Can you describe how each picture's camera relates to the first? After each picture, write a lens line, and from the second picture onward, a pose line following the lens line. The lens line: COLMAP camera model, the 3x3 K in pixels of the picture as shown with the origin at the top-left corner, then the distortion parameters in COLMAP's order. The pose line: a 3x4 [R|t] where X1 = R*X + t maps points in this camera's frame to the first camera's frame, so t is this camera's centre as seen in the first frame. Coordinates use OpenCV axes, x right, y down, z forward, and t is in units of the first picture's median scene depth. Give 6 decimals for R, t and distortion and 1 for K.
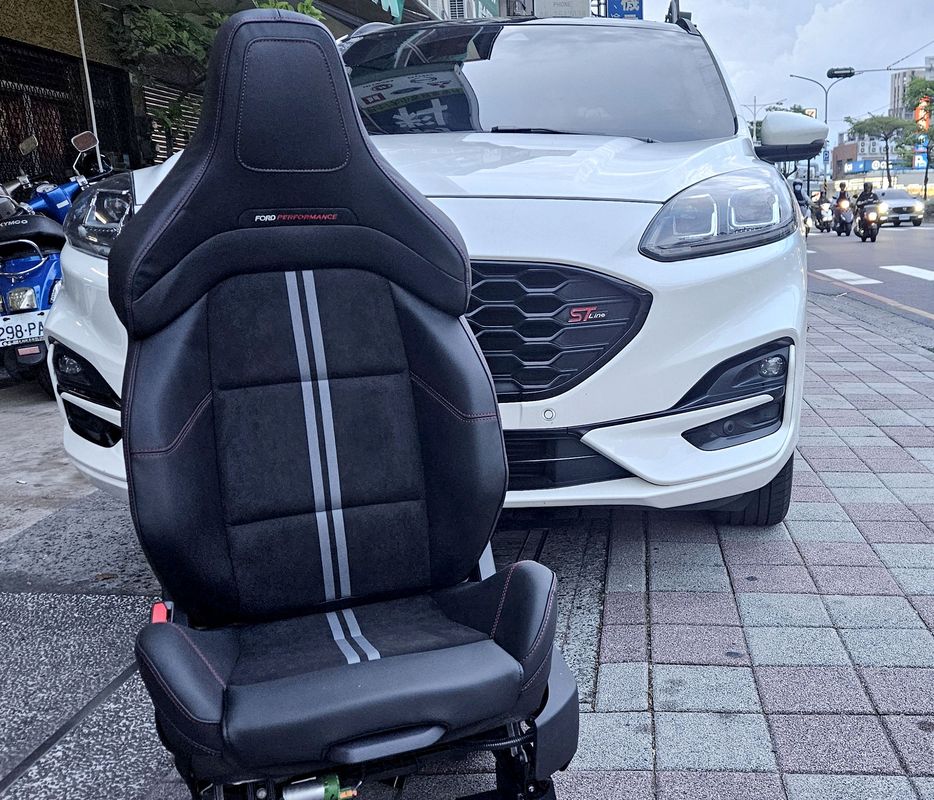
lens RADIAL K [[995.6, 0, 619.8], [0, 995.6, 445.5], [0, 0, 1]] dist [0.061380, -0.030589]
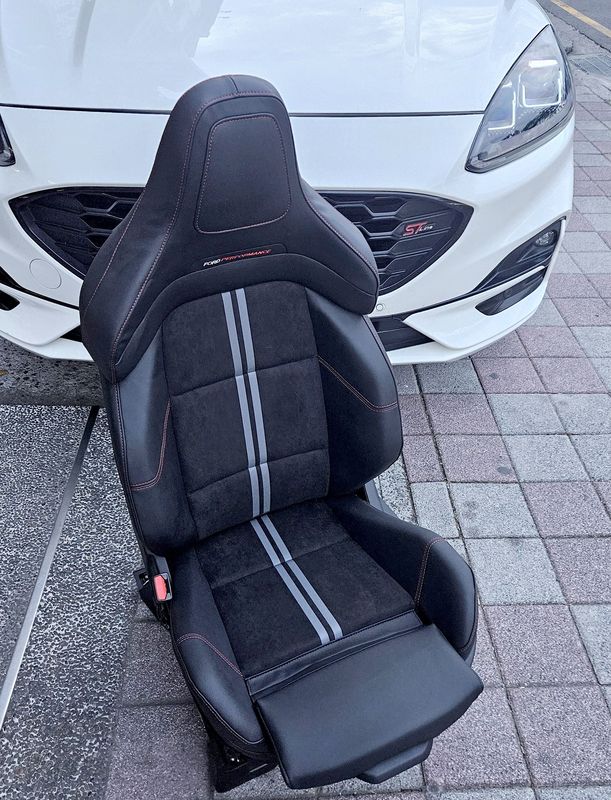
lens RADIAL K [[709.9, 0, 319.1], [0, 709.9, 380.5], [0, 0, 1]] dist [0.072704, -0.074446]
pose [[0.997711, -0.015227, 0.065891, -0.223149], [-0.012419, 0.916501, 0.399839, -0.324144], [-0.066478, -0.399742, 0.914214, 0.178189]]
